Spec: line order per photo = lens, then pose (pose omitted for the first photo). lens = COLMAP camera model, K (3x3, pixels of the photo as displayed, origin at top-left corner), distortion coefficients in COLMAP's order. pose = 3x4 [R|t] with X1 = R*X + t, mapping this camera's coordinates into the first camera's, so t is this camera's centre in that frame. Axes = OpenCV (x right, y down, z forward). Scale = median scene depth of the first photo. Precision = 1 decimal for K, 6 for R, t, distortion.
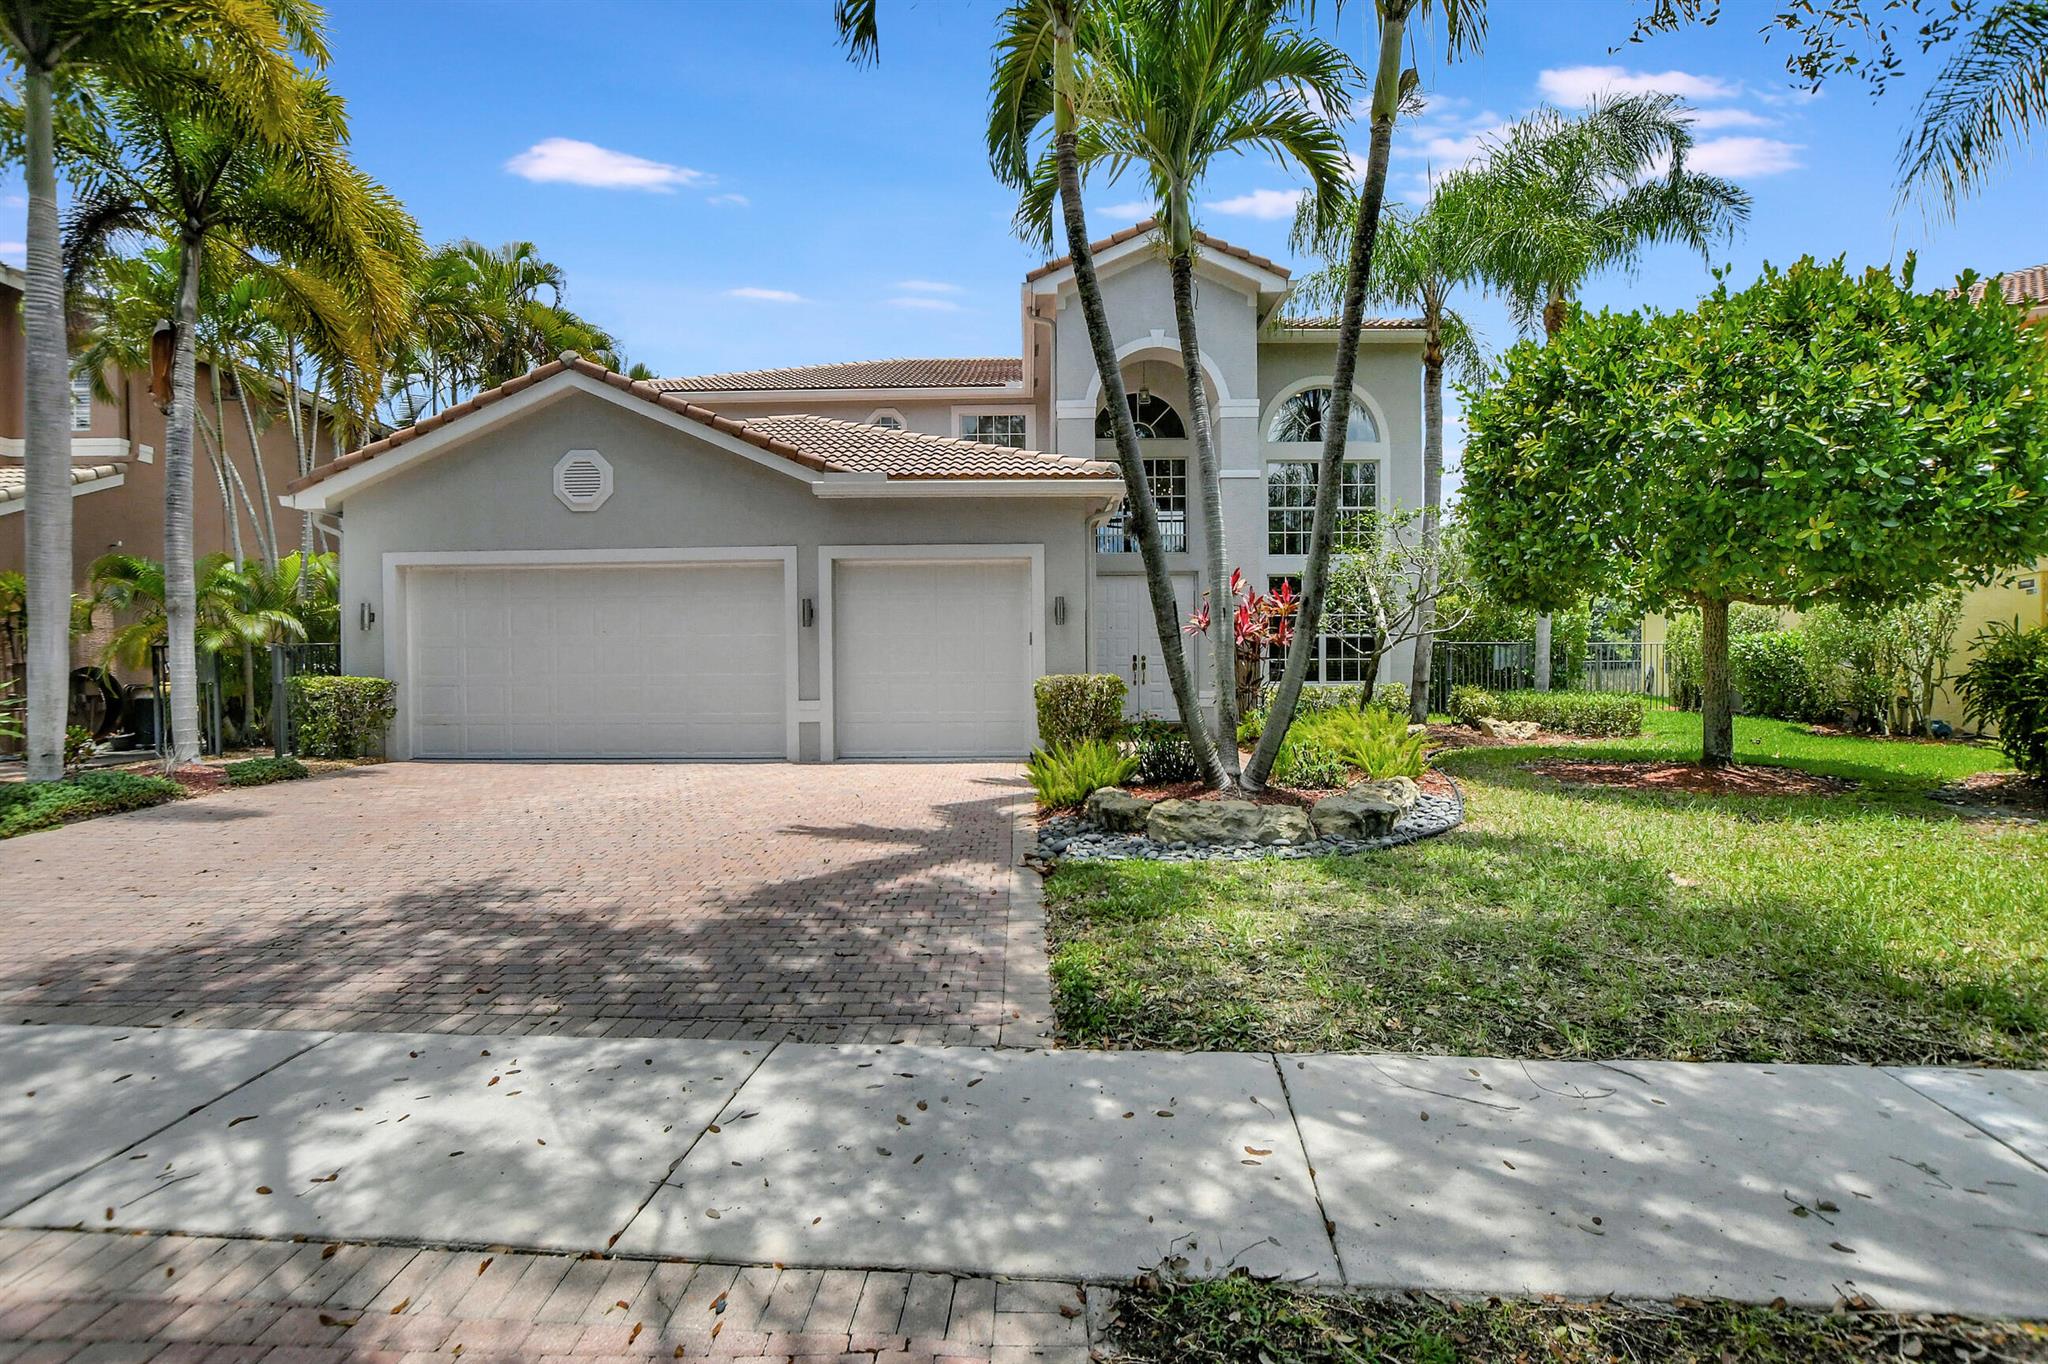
lens RADIAL K [[906.0, 0, 984.5], [0, 906.0, 694.8], [0, 0, 1]] dist [-0.034261, 0.007495]
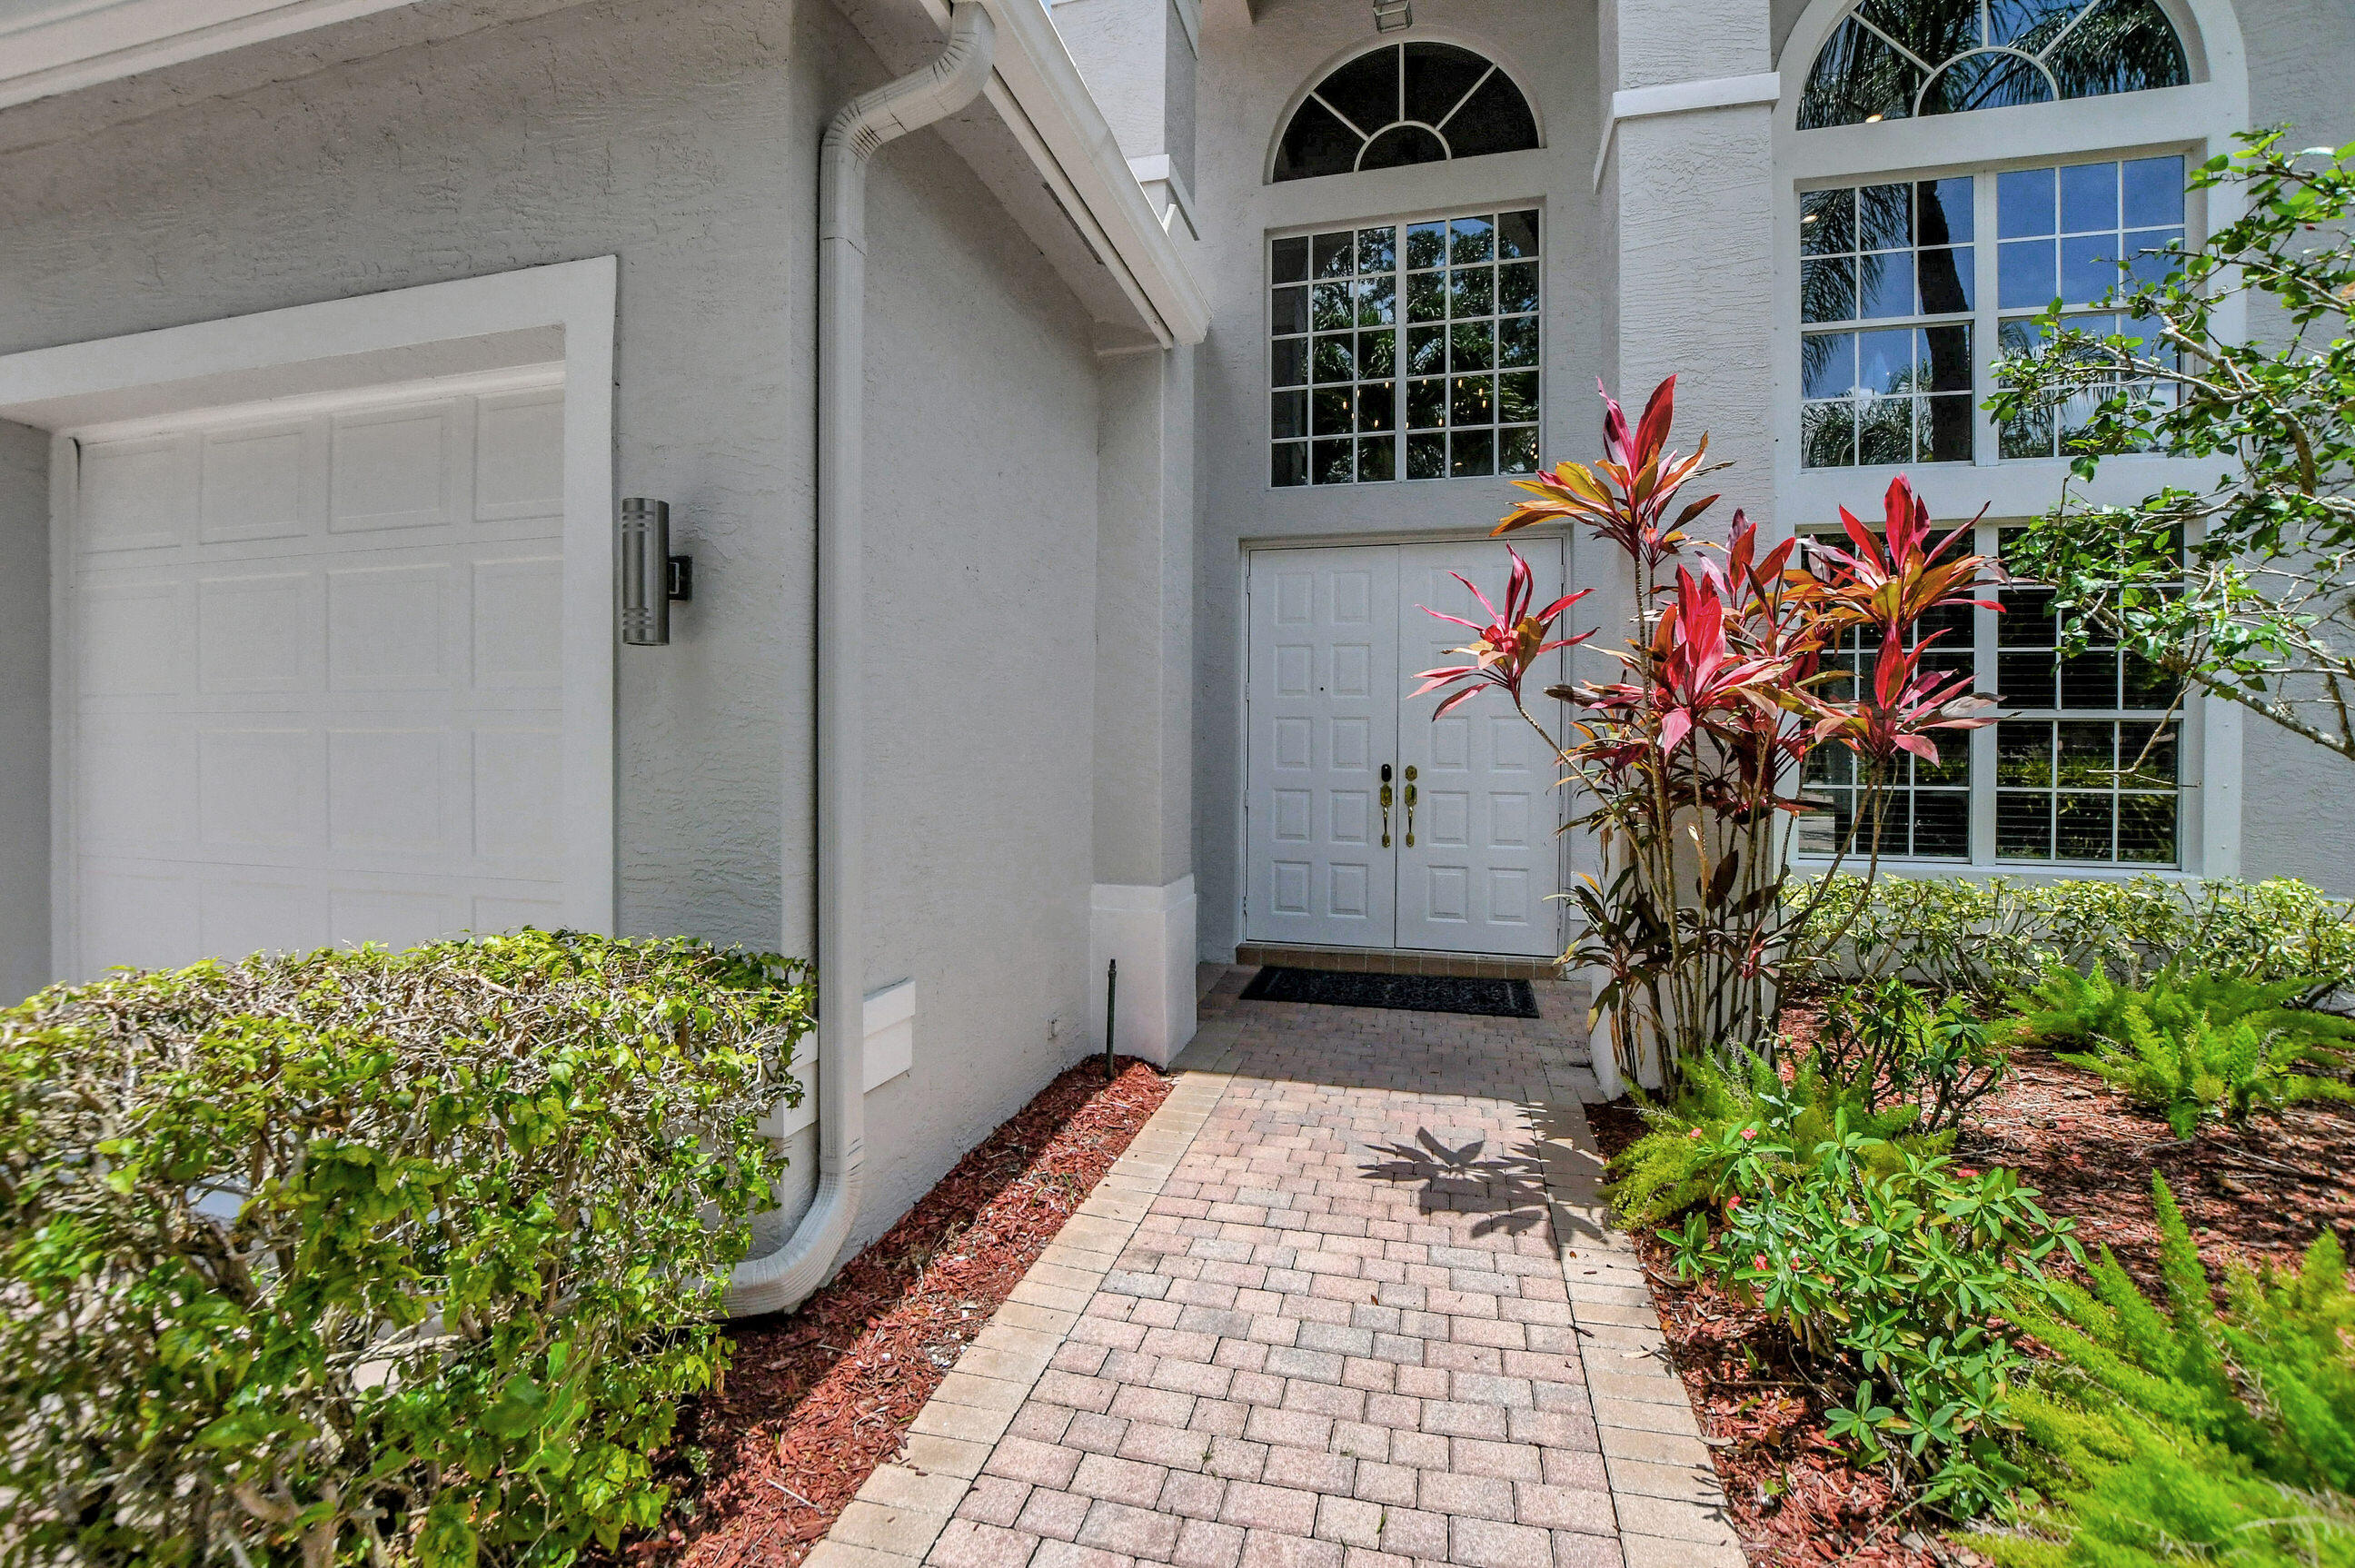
lens RADIAL K [[1072.5, 0, 1156.4], [0, 1072.5, 767.8], [0, 0, 1]] dist [-0.029883, 0.000447]
pose [[0.977541, 0.009871, -0.210515, 0.192026], [-0.013332, 0.999798, -0.015025, -0.040231], [0.210324, 0.017494, 0.977475, 0.651397]]
